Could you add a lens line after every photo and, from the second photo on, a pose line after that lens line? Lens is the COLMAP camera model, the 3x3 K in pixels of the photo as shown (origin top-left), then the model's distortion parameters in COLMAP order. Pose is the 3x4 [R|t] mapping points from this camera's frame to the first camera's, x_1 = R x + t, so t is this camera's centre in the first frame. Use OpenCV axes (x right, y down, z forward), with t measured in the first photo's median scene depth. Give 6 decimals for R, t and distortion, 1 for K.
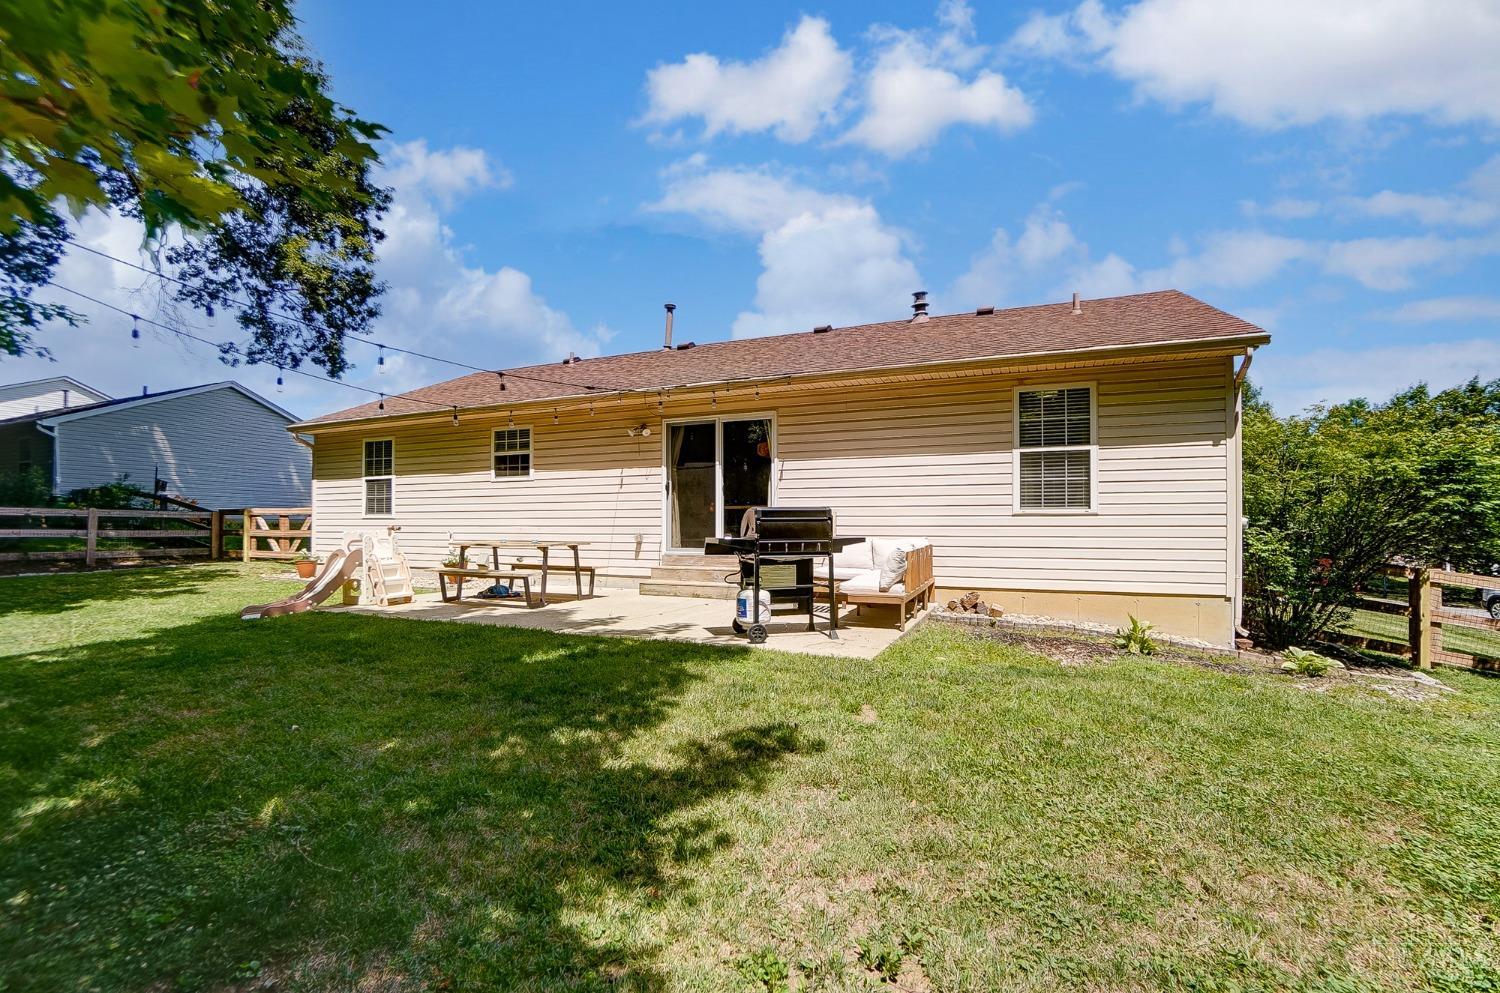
lens RADIAL K [[675.4, 0, 728.2], [0, 675.4, 524.8], [0, 0, 1]] dist [-0.054690, 0.016841]
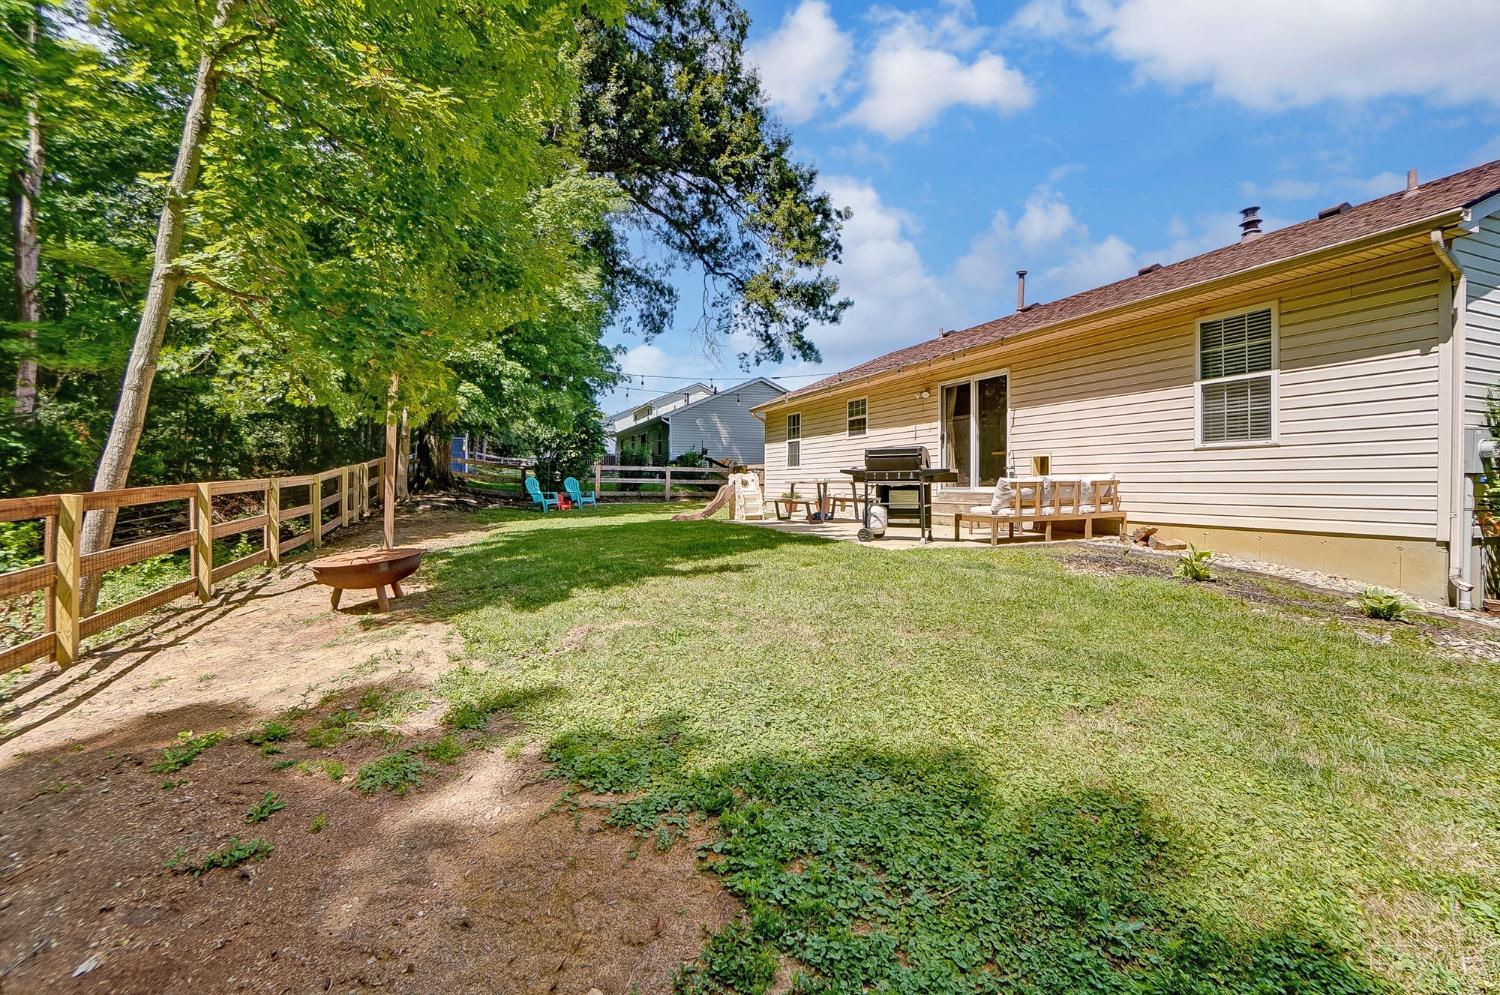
lens RADIAL K [[675.4, 0, 752.1], [0, 675.4, 488.2], [0, 0, 1]] dist [-0.054690, 0.016841]
pose [[0.715199, 0.005092, -0.698903, 0.545746], [-0.003469, 0.999987, 0.003735, 0.034228], [0.698913, -0.000247, 0.715207, -0.121919]]
